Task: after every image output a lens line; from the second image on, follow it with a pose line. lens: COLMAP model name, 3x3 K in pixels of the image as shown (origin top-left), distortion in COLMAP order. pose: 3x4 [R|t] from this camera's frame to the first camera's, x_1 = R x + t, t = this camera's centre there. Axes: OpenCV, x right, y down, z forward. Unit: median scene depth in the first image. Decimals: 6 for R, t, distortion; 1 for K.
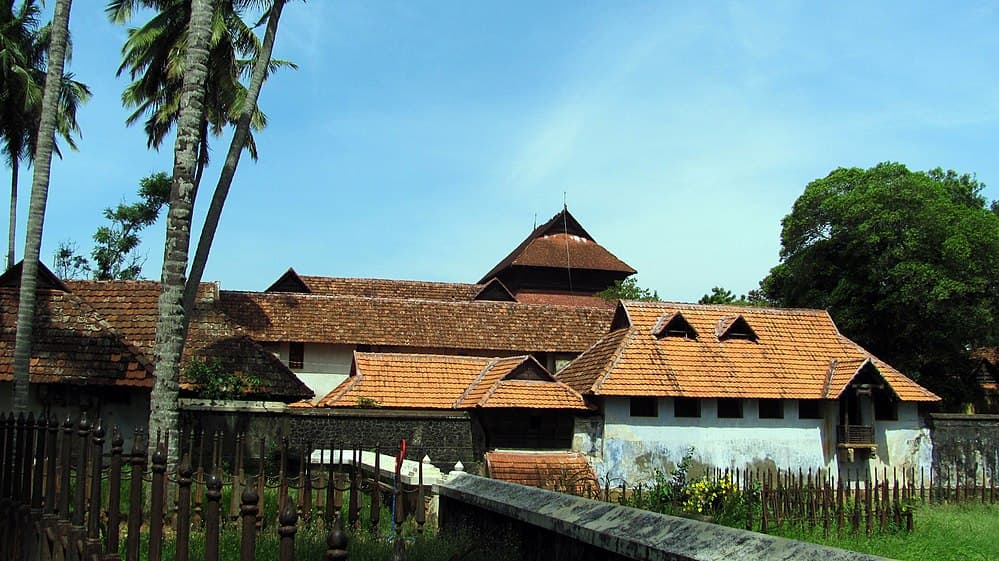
lens RADIAL K [[1043.4, 0, 499.5], [0, 1043.4, 280.5], [0, 0, 1]] dist [-0.214319, 0.269094]
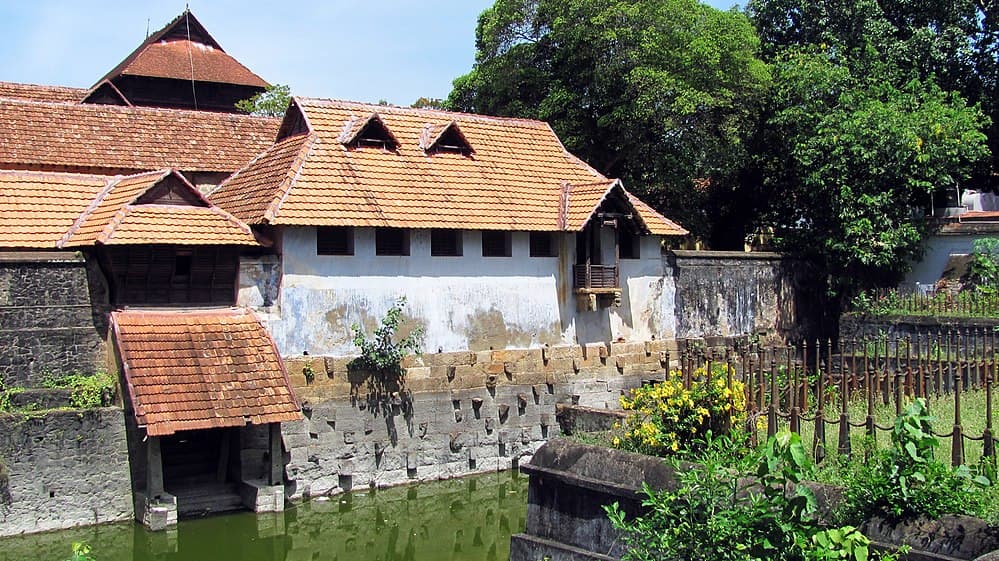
lens RADIAL K [[1043.4, 0, 499.5], [0, 1043.4, 280.5], [0, 0, 1]] dist [-0.214319, 0.269094]
pose [[0.928644, -0.025165, 0.370117, -0.020943], [-0.031001, 0.988943, 0.145022, 0.038714], [-0.369674, -0.146147, 0.917596, 0.279139]]
